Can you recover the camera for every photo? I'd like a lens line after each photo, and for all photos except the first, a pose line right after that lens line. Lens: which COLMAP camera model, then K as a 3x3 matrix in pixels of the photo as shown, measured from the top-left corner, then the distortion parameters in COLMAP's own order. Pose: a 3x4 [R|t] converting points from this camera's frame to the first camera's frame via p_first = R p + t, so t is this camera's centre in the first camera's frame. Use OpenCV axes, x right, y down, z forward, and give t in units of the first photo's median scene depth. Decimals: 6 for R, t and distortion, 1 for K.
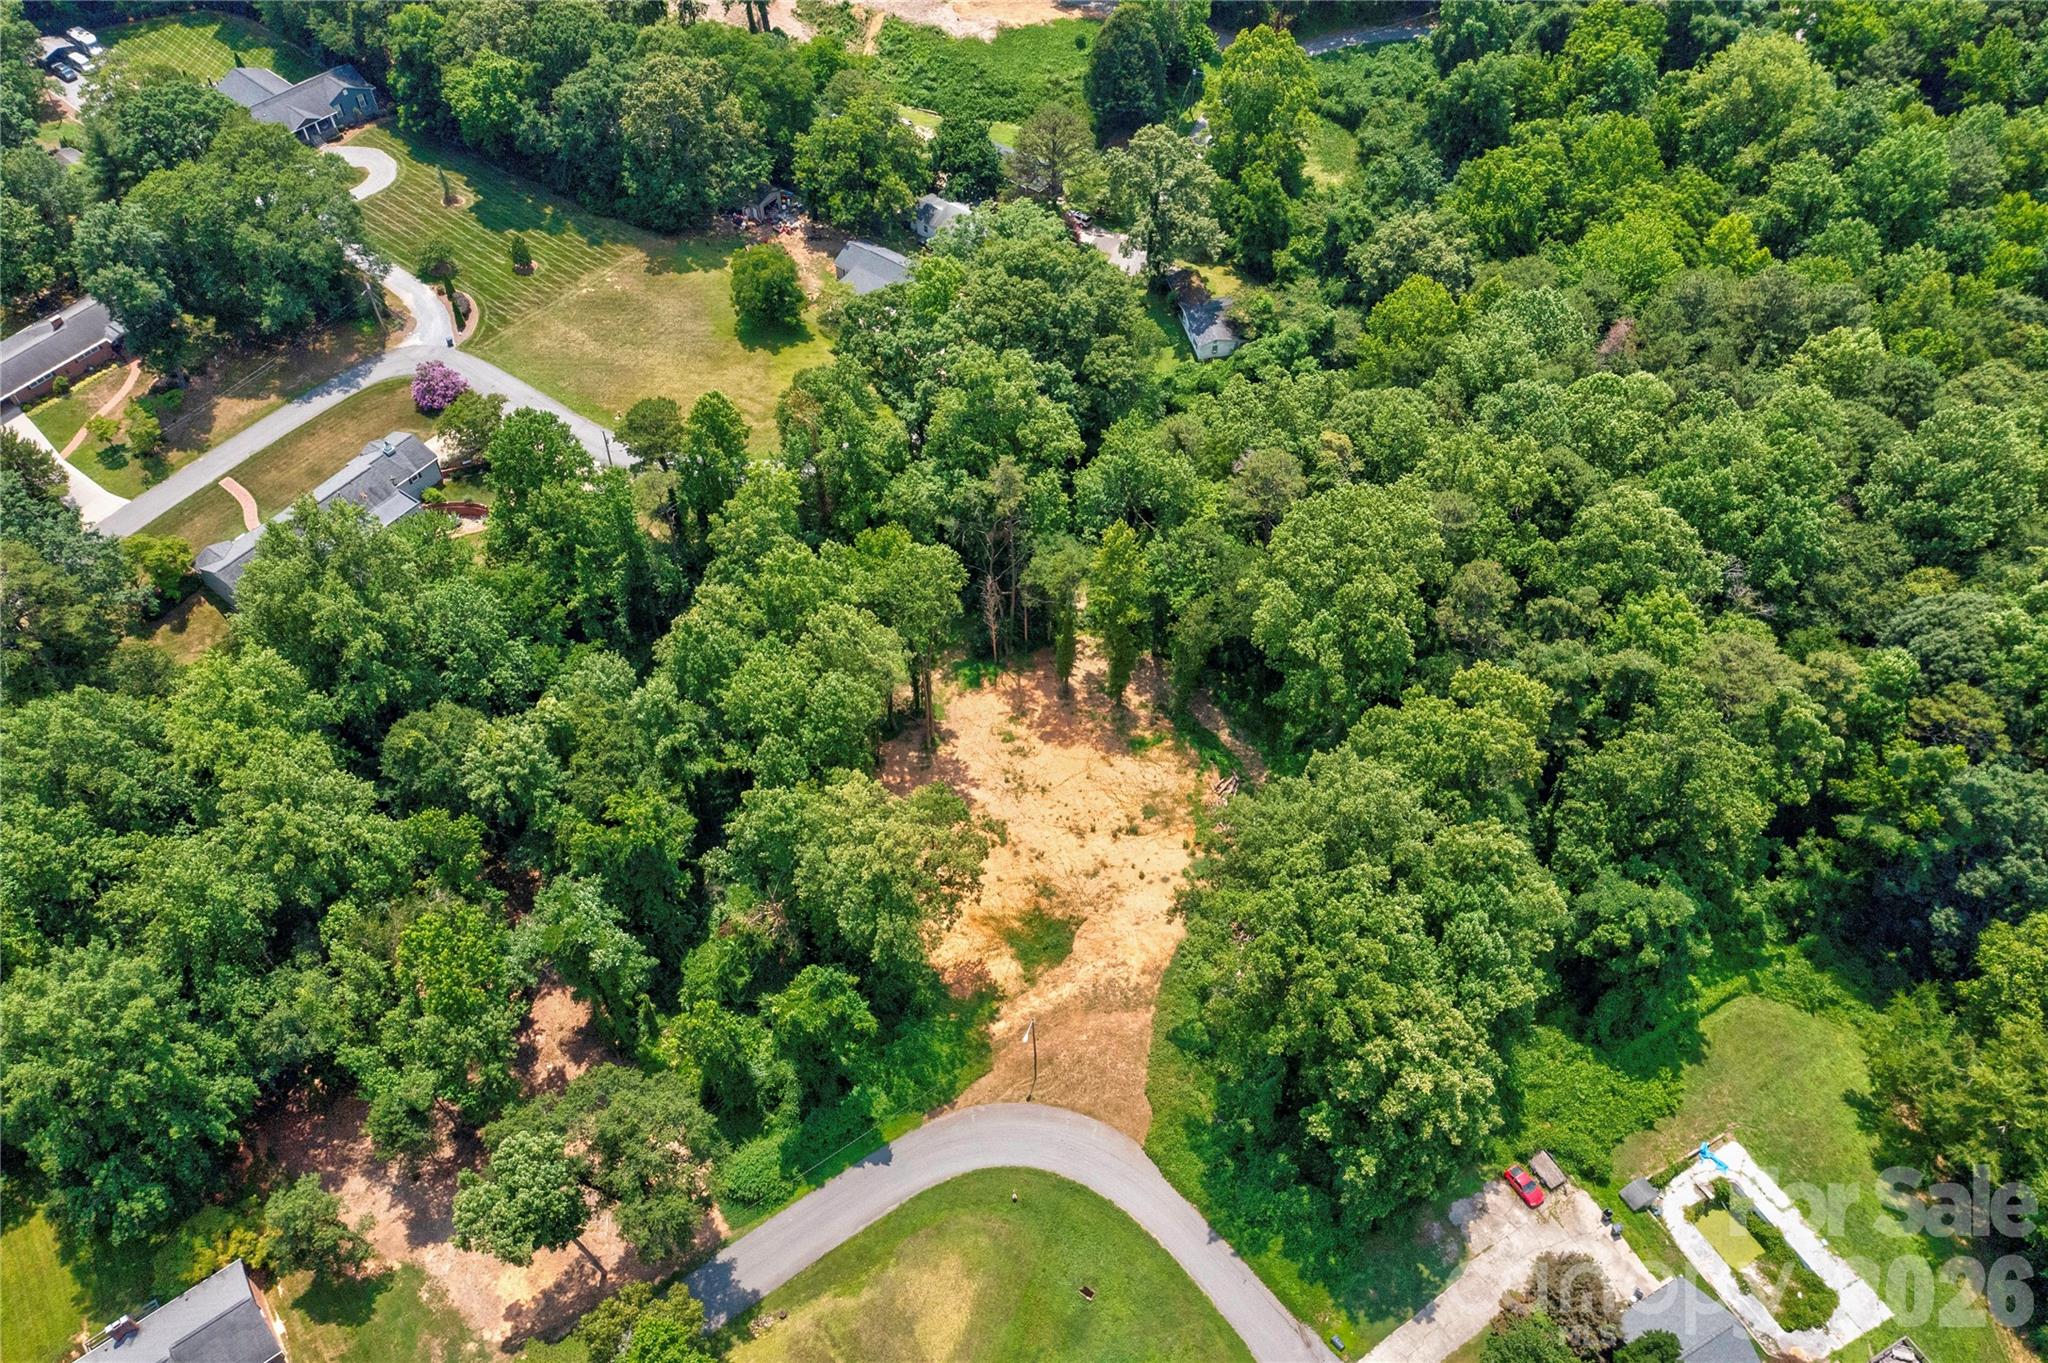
lens RADIAL K [[1621.1, 0, 1028.3], [0, 1621.1, 682.1], [0, 0, 1]] dist [0.013441, 0.004222]
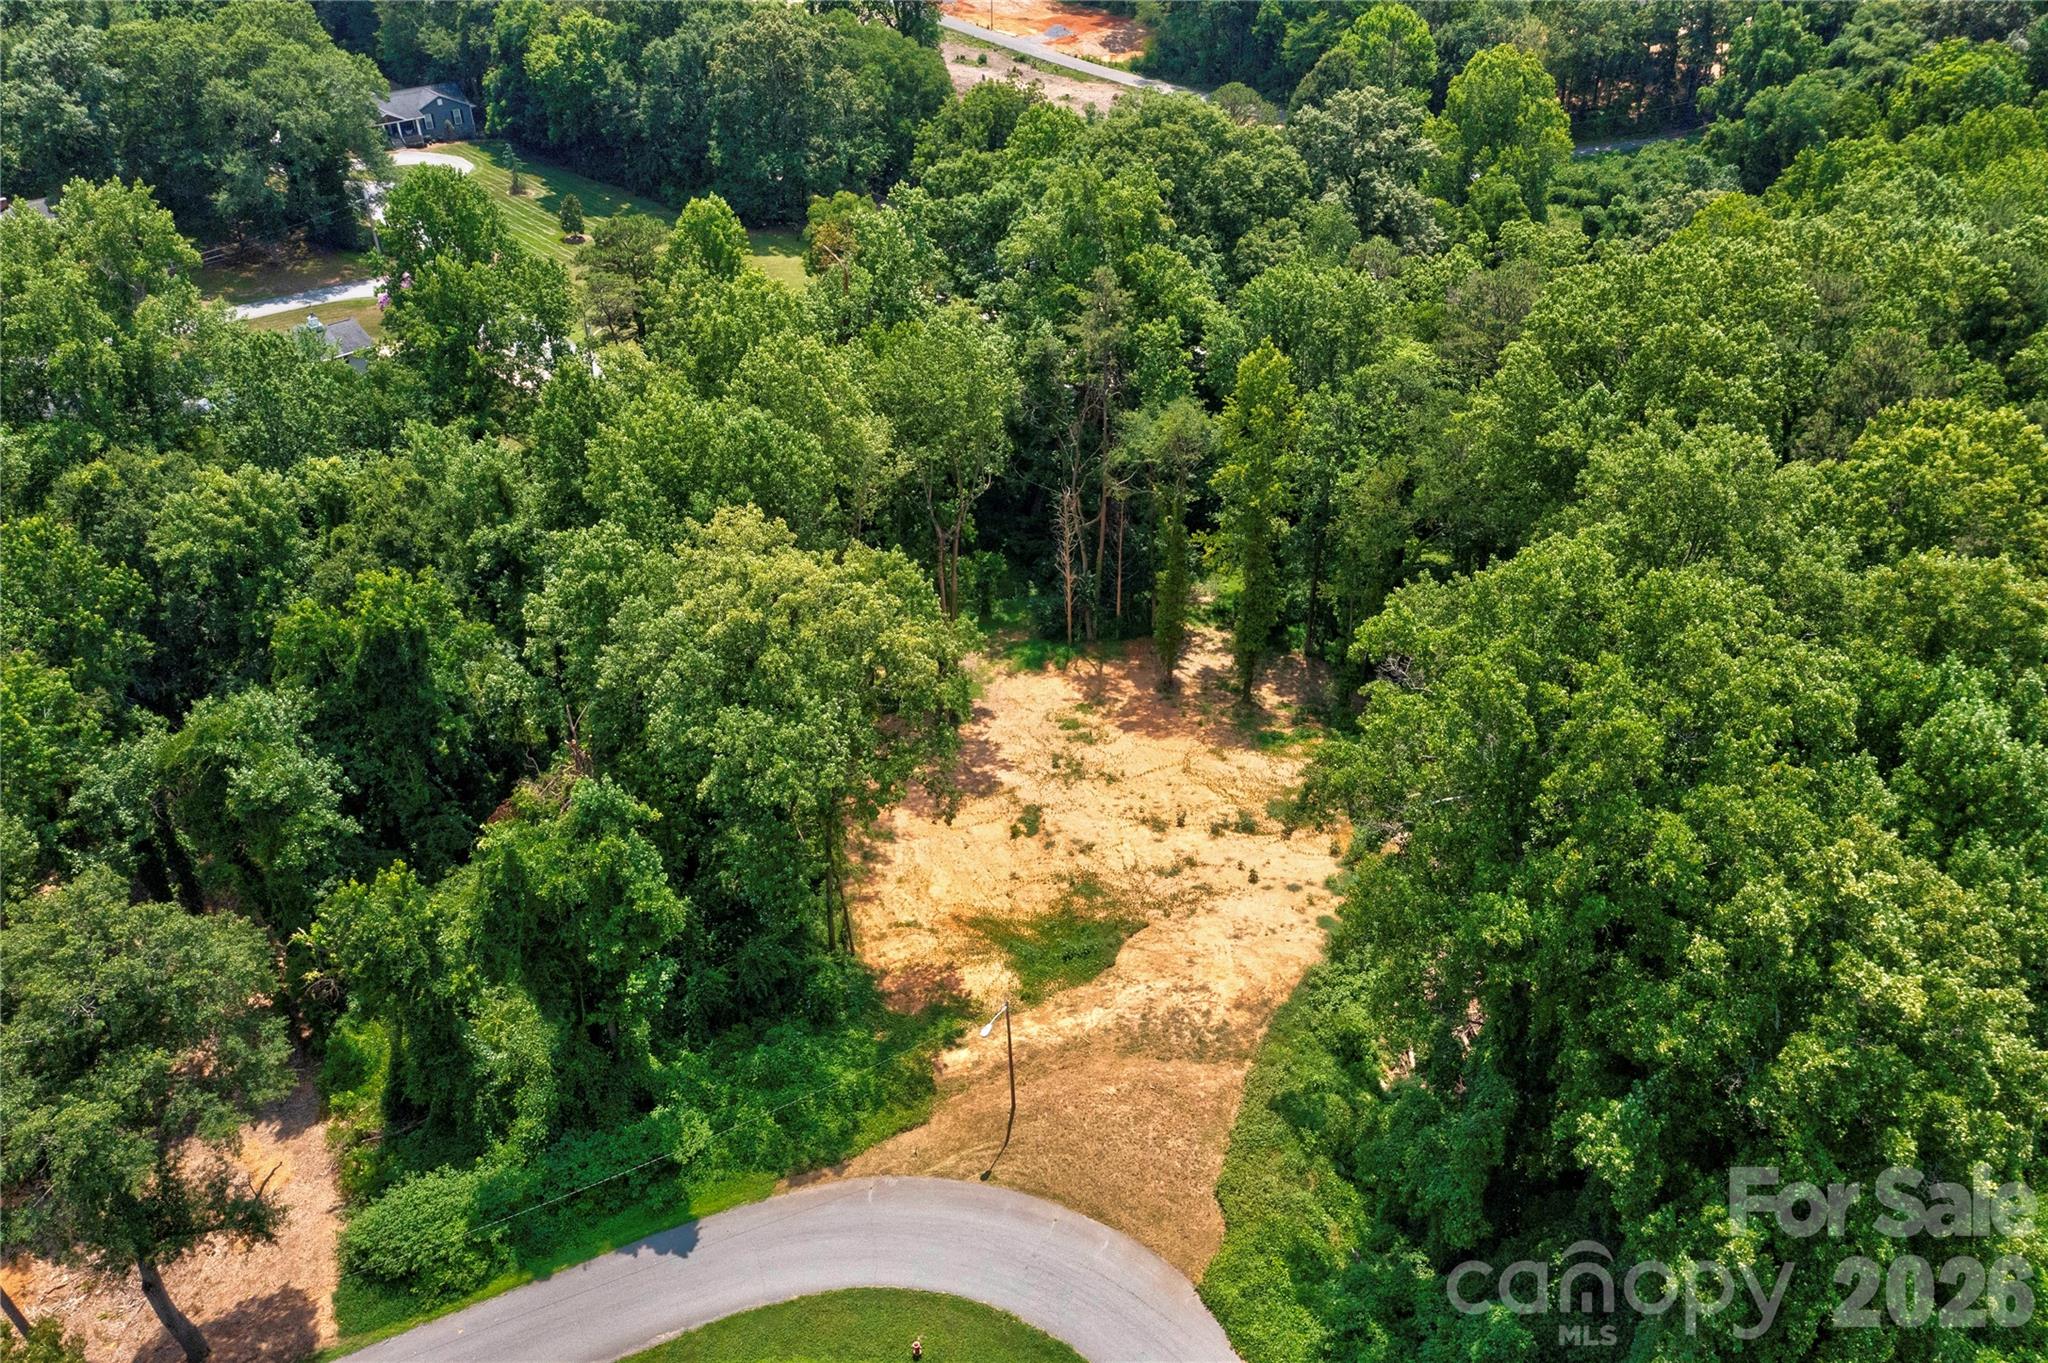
lens RADIAL K [[1621.1, 0, 1029.1], [0, 1621.1, 677.7], [0, 0, 1]] dist [0.013441, 0.004222]
pose [[0.988229, 0.086534, -0.126154, 0.055873], [-0.118516, 0.954491, -0.273679, 0.212309], [0.096731, 0.285409, 0.953512, 0.406710]]
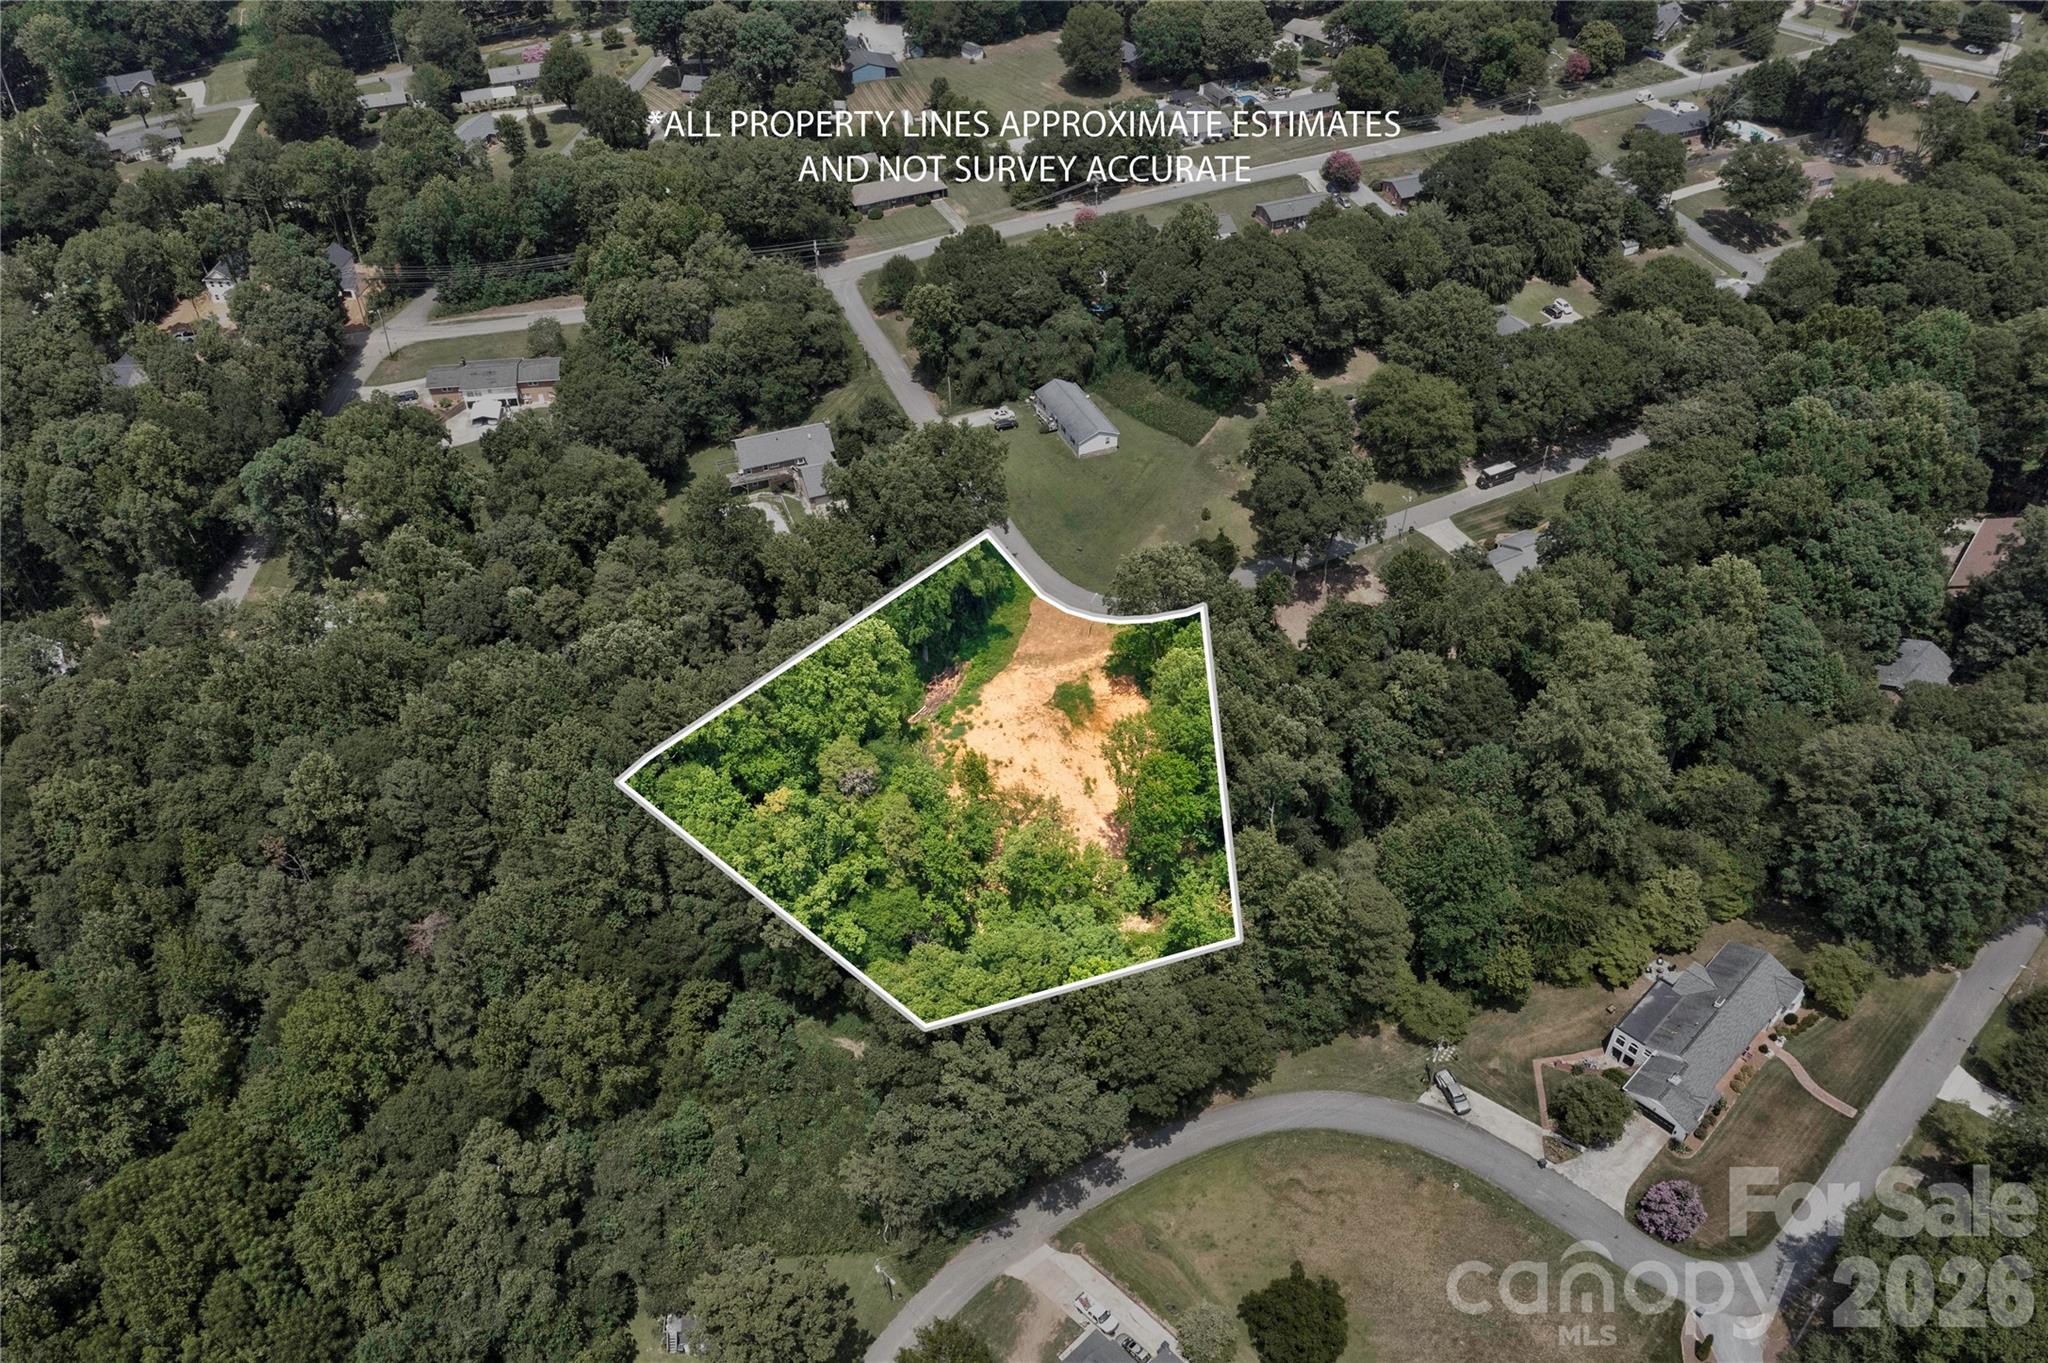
lens RADIAL K [[1621.1, 0, 1017.4], [0, 1621.1, 676.3], [0, 0, 1]] dist [0.013441, 0.004222]
pose [[-0.987540, -0.084276, 0.132898, -0.136219], [0.133776, -0.004843, 0.991000, -1.323459], [-0.082874, 0.996431, 0.016056, 0.900445]]
